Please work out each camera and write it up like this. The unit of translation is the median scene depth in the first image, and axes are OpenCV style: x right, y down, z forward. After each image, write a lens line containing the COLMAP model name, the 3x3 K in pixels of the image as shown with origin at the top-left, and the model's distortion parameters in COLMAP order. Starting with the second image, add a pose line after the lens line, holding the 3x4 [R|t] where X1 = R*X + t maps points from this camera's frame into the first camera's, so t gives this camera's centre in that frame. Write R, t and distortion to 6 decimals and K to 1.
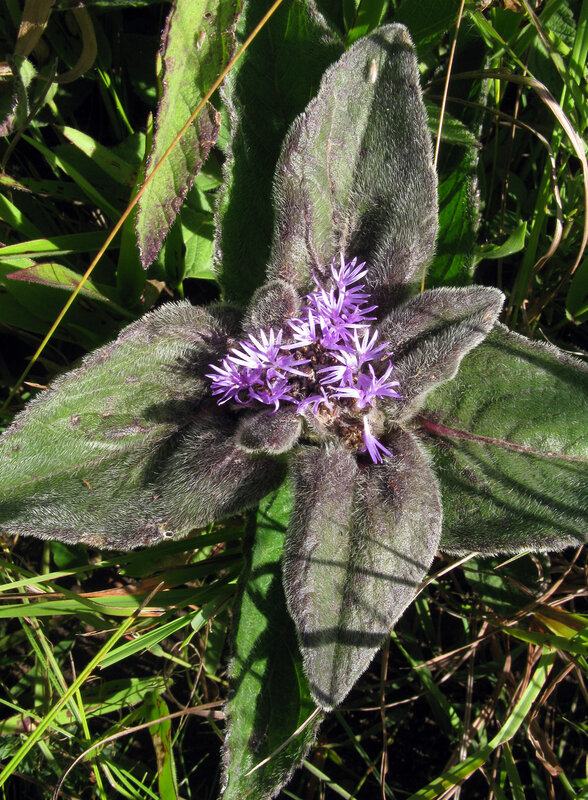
lens RADIAL K [[798.3, 0, 294.3], [0, 798.3, 396.9], [0, 0, 1]] dist [-0.130060, 0.000000]
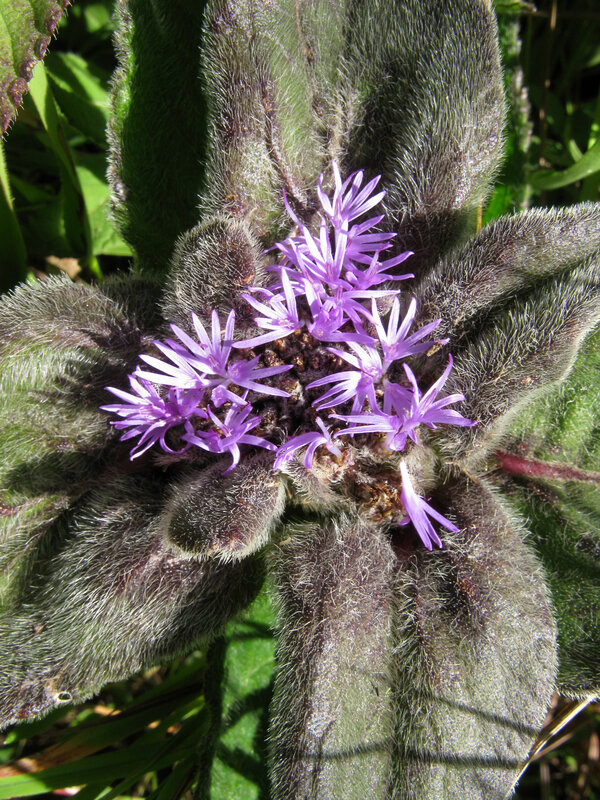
lens RADIAL K [[798.3, 0, 301.8], [0, 798.3, 402.7], [0, 0, 1]] dist [-0.130060, 0.000000]
pose [[0.996758, -0.077547, 0.021435, 0.012955], [0.077159, 0.996850, 0.018371, -0.030031], [-0.022792, -0.016657, 0.999601, 0.464015]]
